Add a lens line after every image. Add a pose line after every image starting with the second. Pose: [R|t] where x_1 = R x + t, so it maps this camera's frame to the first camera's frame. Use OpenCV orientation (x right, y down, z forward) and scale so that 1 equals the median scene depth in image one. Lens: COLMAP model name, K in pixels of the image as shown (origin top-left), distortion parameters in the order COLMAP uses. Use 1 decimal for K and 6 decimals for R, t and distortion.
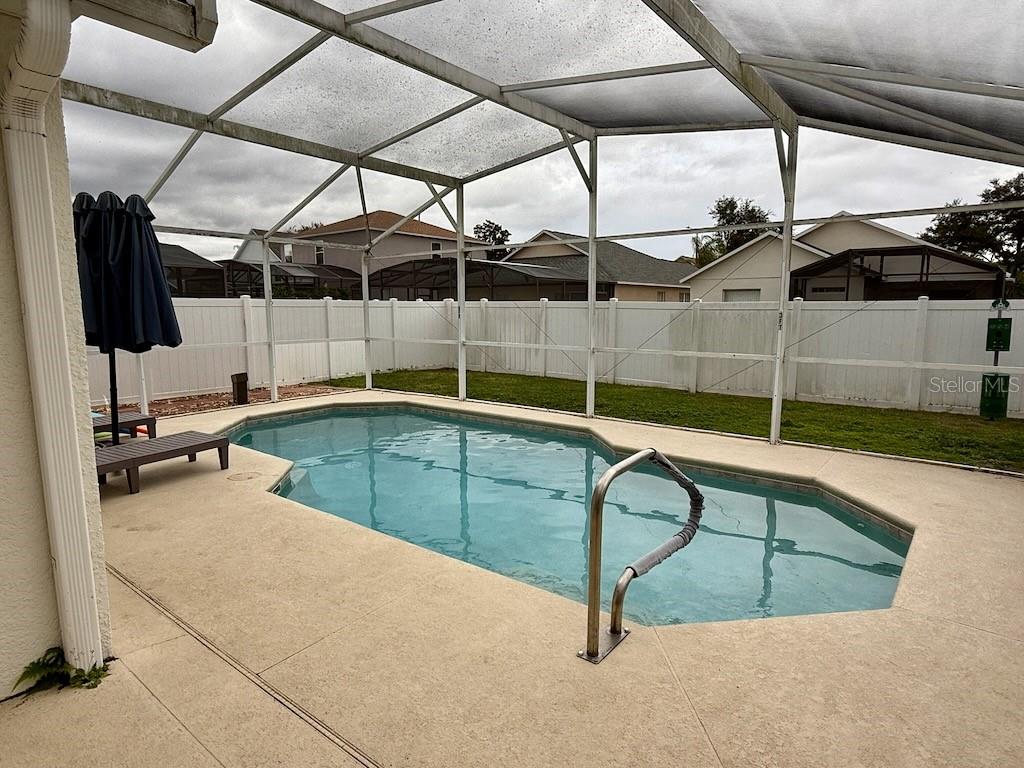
lens RADIAL K [[570.1, 0, 517.4], [0, 570.1, 381.8], [0, 0, 1]] dist [0.002289, 0.000143]
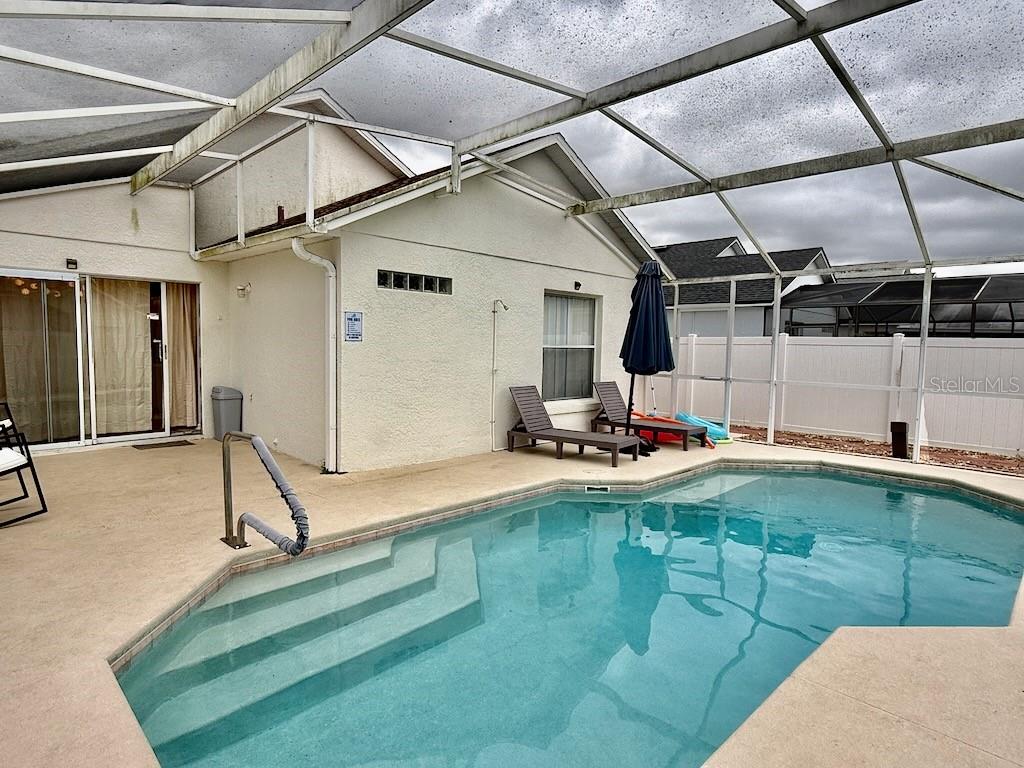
lens RADIAL K [[570.1, 0, 515.9], [0, 570.1, 388.4], [0, 0, 1]] dist [0.002289, 0.000143]
pose [[-0.110236, 0.074826, -0.991085, 0.622981], [-0.143460, 0.985522, 0.090362, -0.087254], [0.983498, 0.152142, -0.097905, 0.717135]]
